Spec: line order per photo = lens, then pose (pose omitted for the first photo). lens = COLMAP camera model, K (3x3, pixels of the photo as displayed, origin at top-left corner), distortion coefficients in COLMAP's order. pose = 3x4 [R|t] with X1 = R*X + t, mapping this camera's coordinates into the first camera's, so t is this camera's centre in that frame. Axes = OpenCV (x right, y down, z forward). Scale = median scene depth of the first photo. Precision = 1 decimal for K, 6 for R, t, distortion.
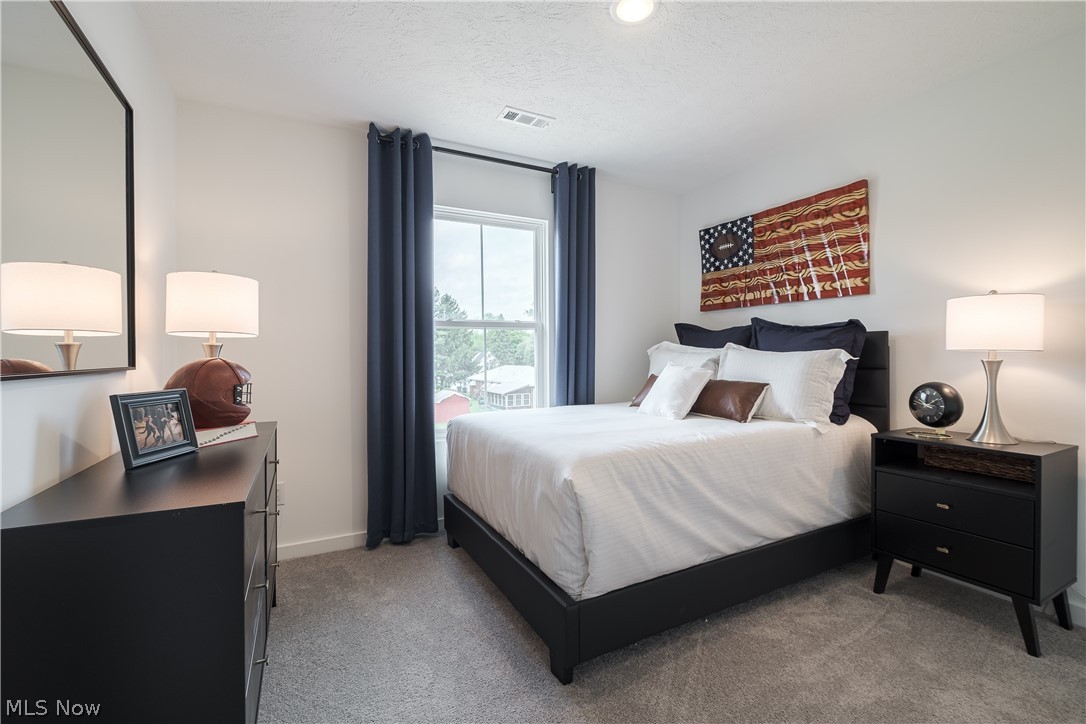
lens RADIAL K [[486.8, 0, 543.1], [0, 486.8, 356.6], [0, 0, 1]] dist [0.000083, -0.000649]
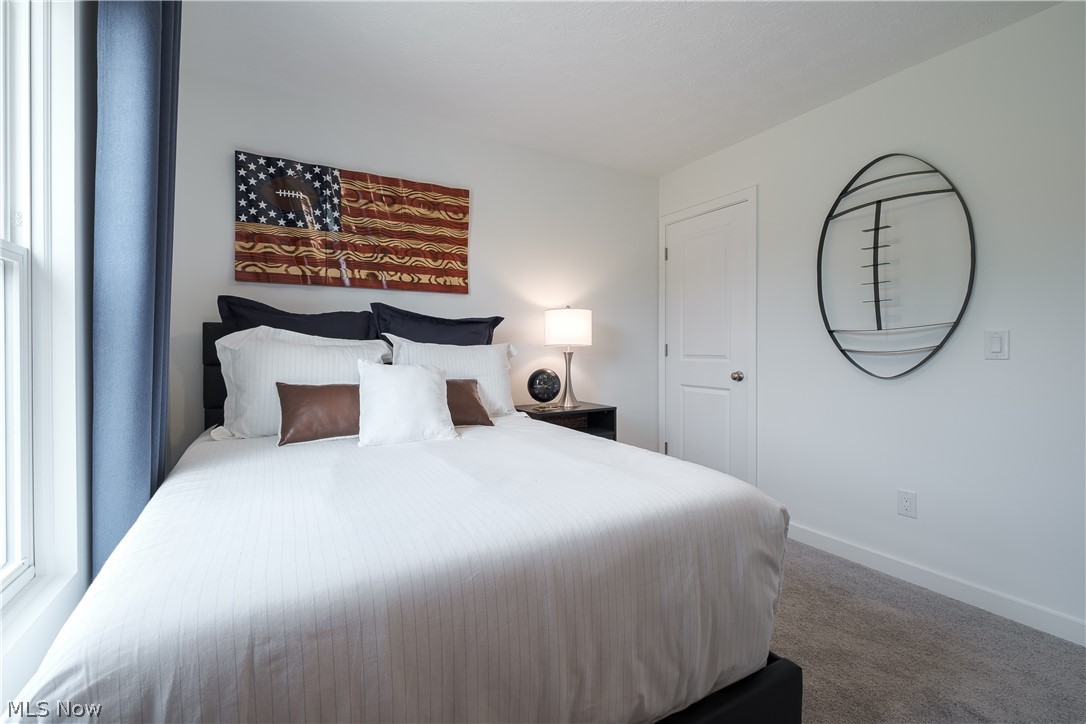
lens RADIAL K [[486.8, 0, 543.1], [0, 486.8, 356.6], [0, 0, 1]] dist [0.000083, -0.000649]
pose [[-0.050490, -0.014458, 0.998620, -0.383980], [0.005038, 0.999879, 0.014731, -0.000978], [-0.998712, 0.005775, -0.050411, 0.745756]]
